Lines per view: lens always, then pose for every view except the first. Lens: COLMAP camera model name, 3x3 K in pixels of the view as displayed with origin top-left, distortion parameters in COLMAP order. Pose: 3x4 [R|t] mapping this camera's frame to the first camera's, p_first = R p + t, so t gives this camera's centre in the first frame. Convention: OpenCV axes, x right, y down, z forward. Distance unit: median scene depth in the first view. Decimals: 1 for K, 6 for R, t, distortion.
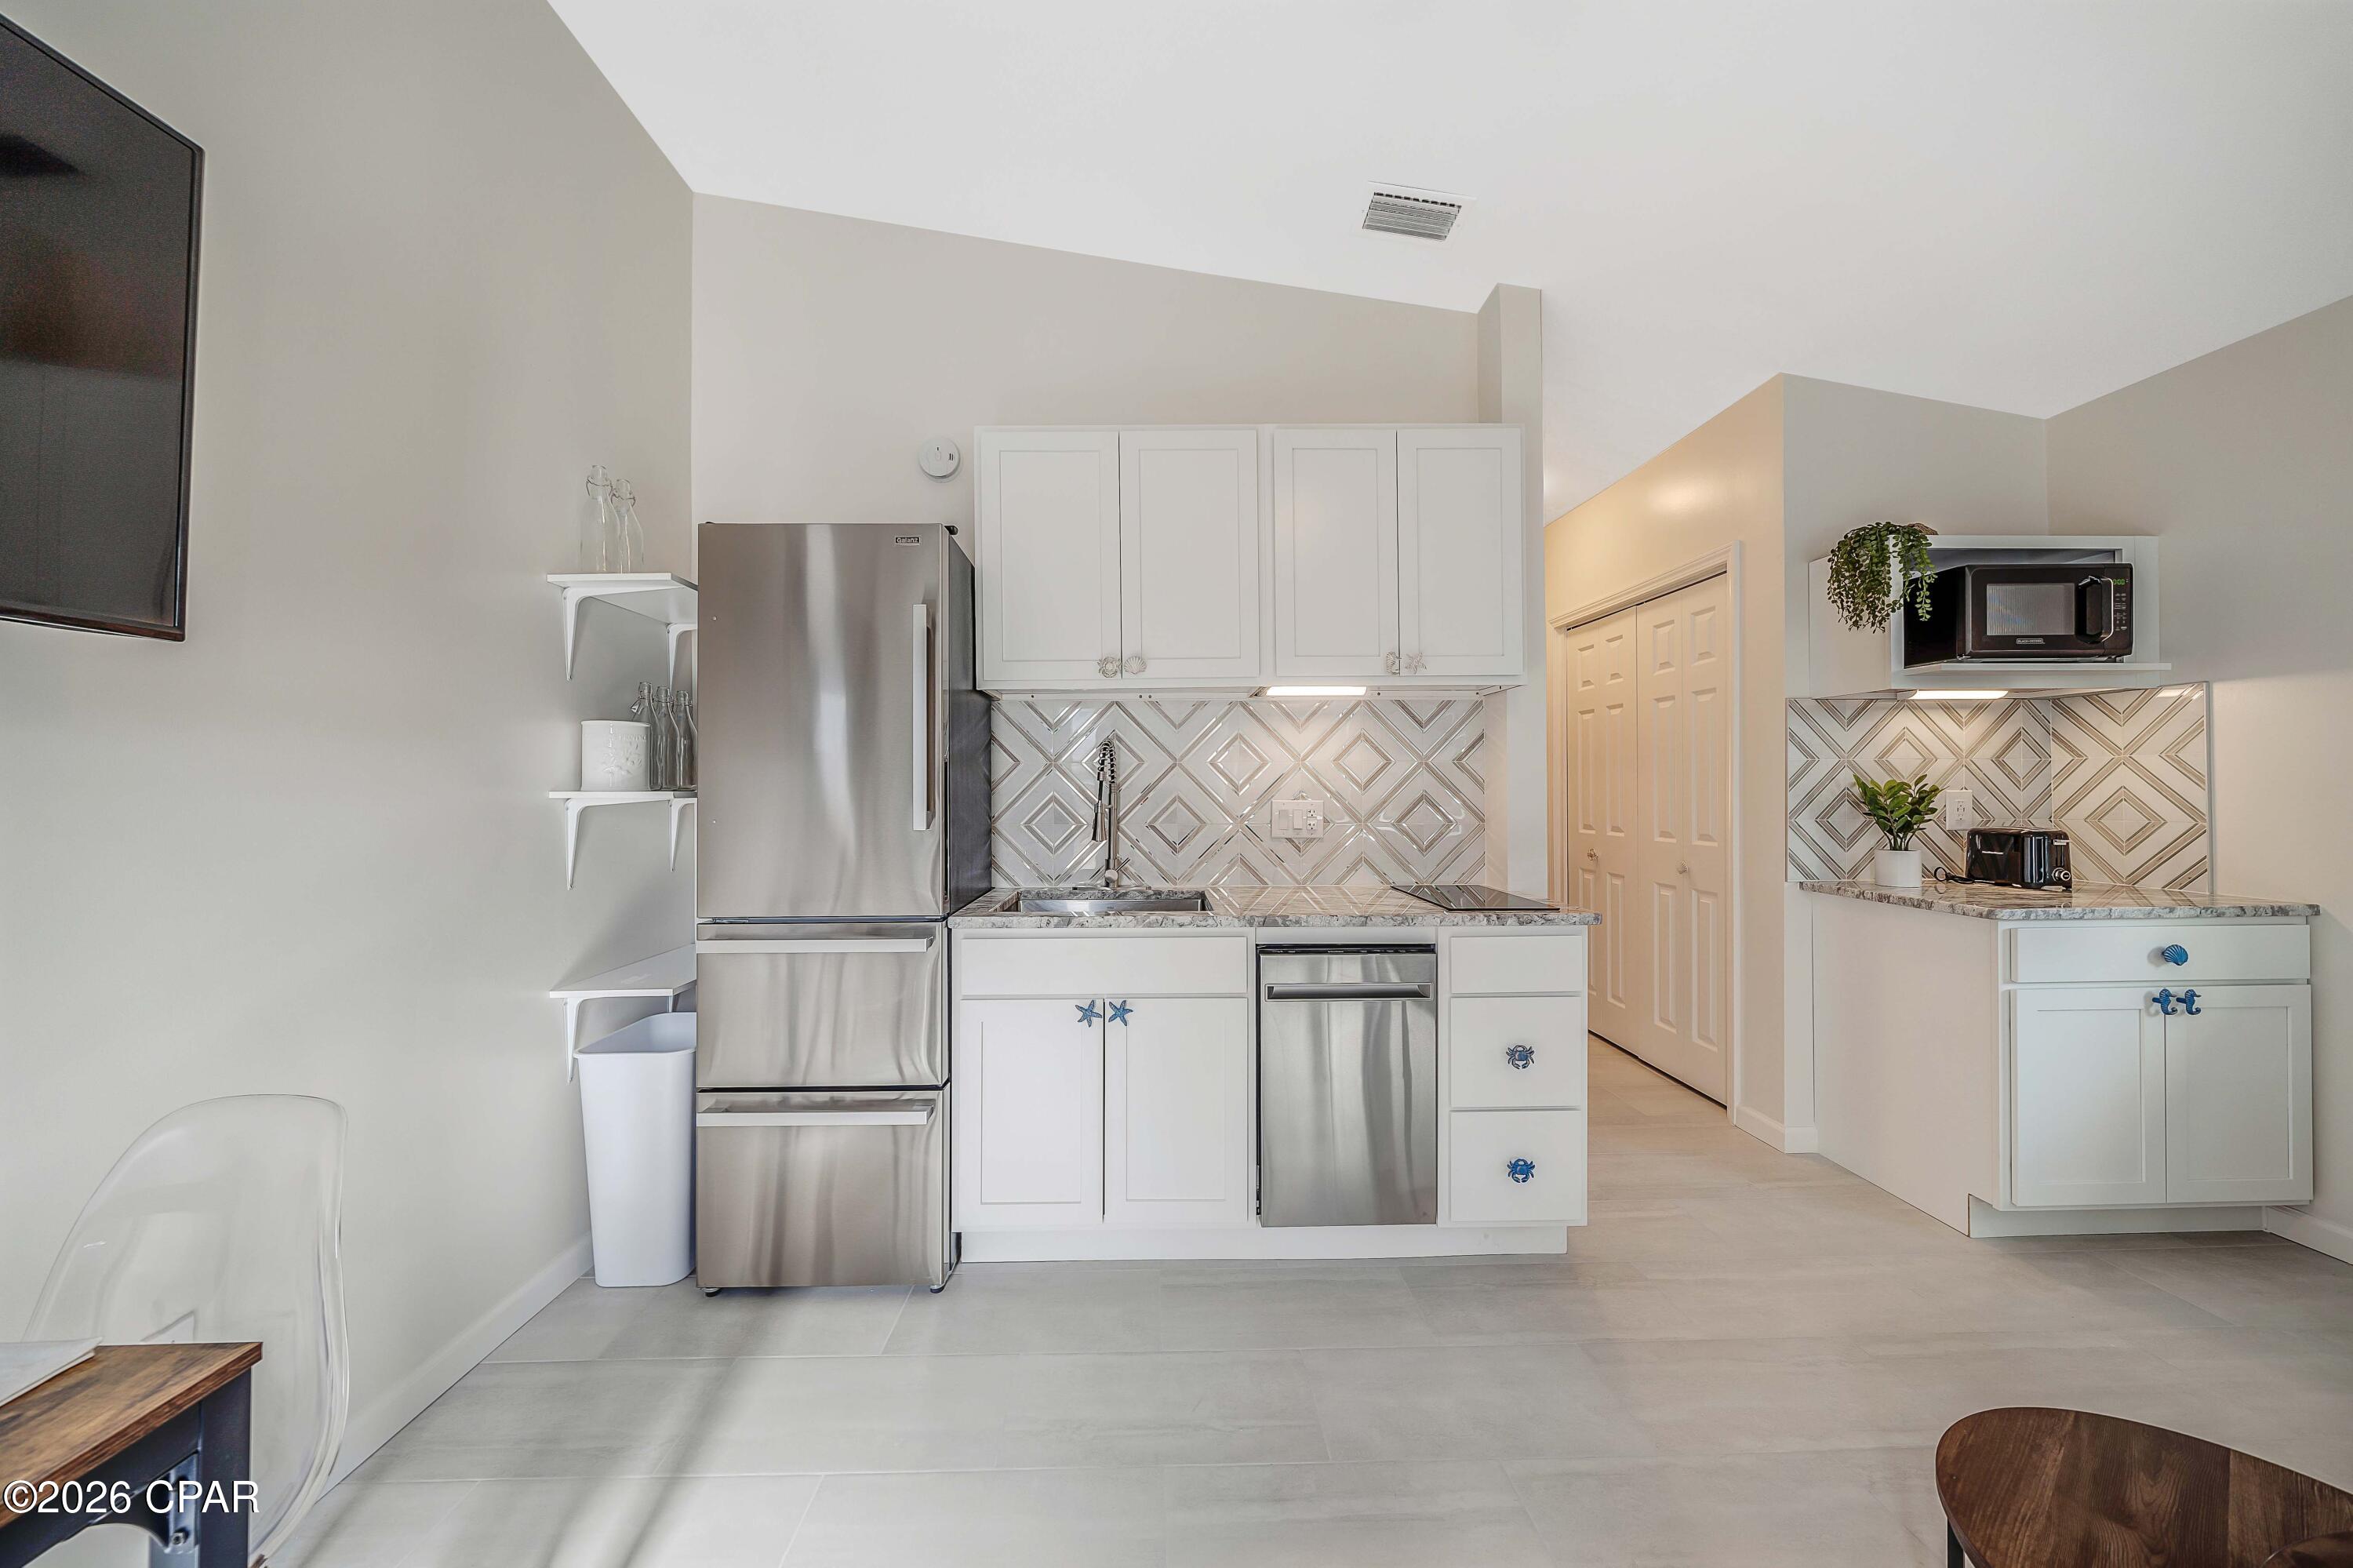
lens RADIAL K [[829.3, 0, 1138.4], [0, 829.3, 786.3], [0, 0, 1]] dist [-0.005701, 0.000719]
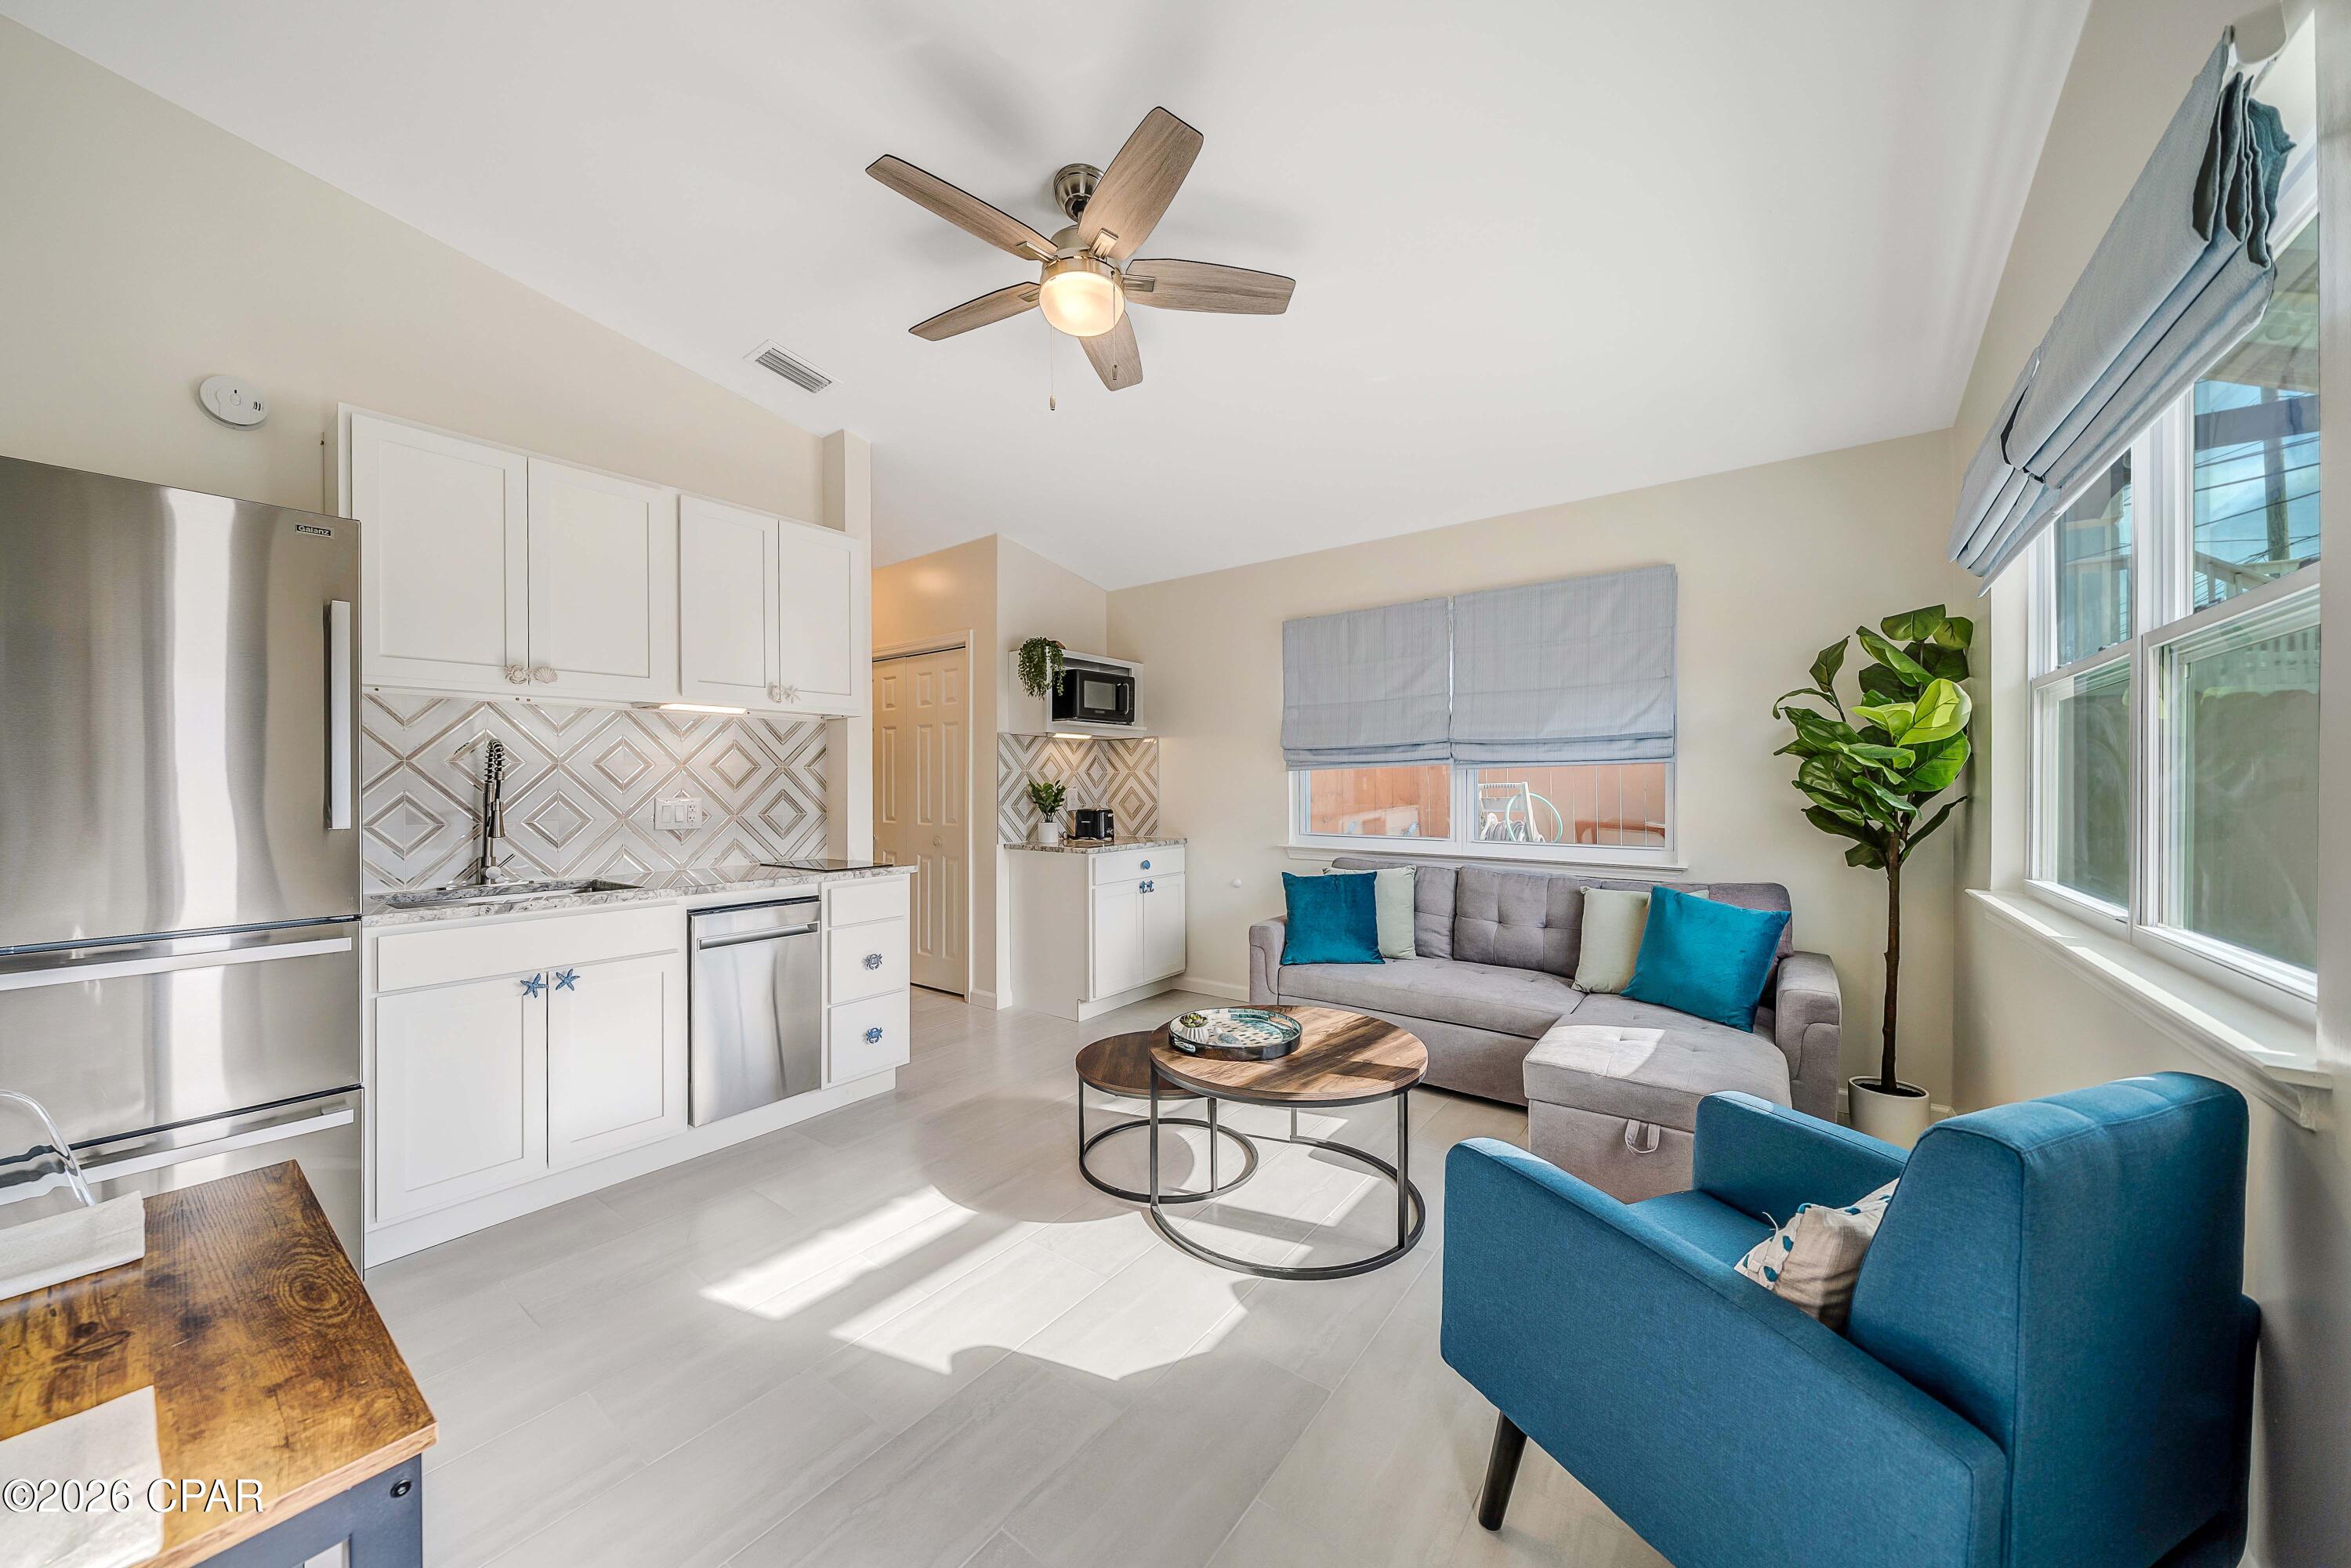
lens RADIAL K [[828.6, 0, 1173.9], [0, 828.6, 789.2], [0, 0, 1]] dist [-0.005701, 0.000719]
pose [[0.608703, -0.001419, 0.793397, -0.340481], [-0.002061, 0.999992, 0.003370, -0.000597], [-0.793395, -0.003687, 0.608695, -0.307981]]
